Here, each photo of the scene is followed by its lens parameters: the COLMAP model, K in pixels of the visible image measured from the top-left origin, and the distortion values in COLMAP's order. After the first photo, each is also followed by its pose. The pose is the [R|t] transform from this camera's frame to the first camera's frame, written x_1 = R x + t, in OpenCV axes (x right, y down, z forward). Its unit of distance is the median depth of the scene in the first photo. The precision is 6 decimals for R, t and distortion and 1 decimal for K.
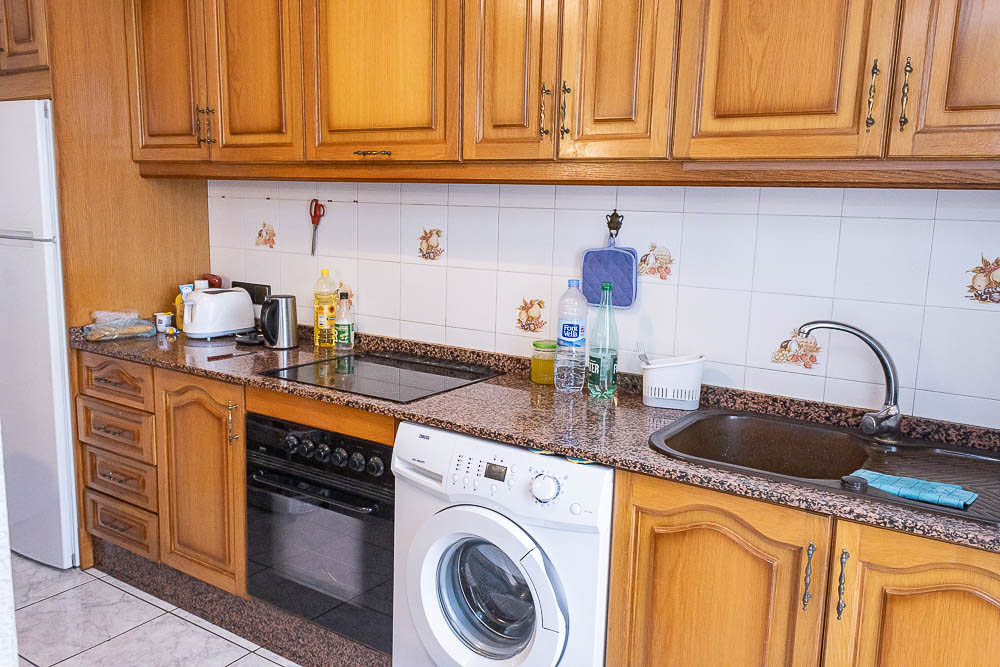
lens RADIAL K [[818.5, 0, 498.6], [0, 818.5, 336.3], [0, 0, 1]] dist [0.024067, -0.008444]
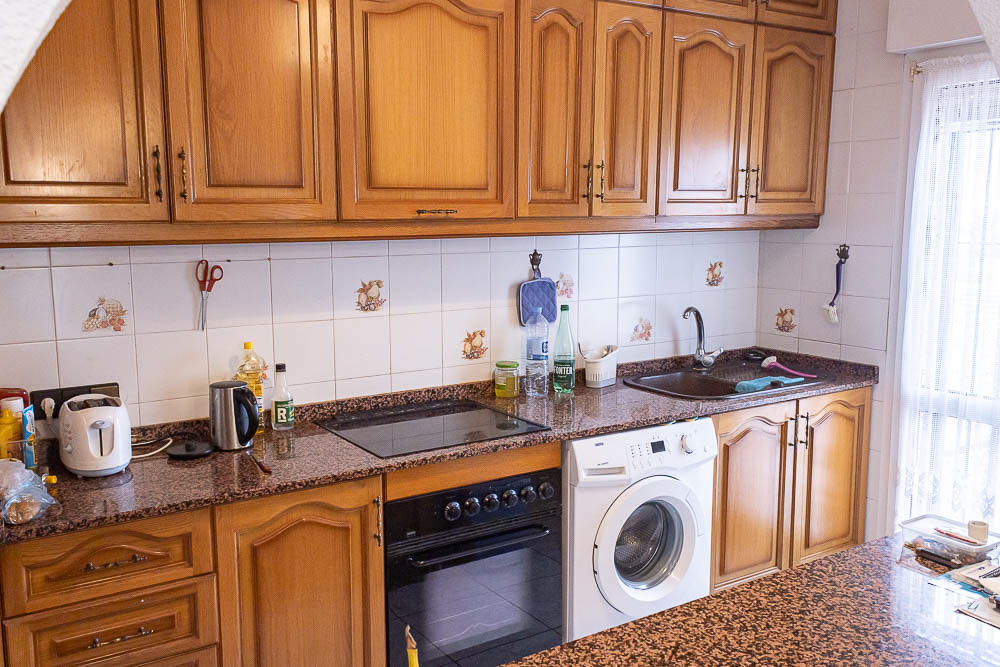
lens RADIAL K [[855.6, 0, 491.8], [0, 855.6, 333.4], [0, 0, 1]] dist [0.010427, -0.003560]
pose [[0.402700, -0.156800, 0.901802, -1.035052], [0.165952, 0.981398, 0.096534, -0.153904], [-0.900162, 0.110782, 0.421230, 0.468138]]
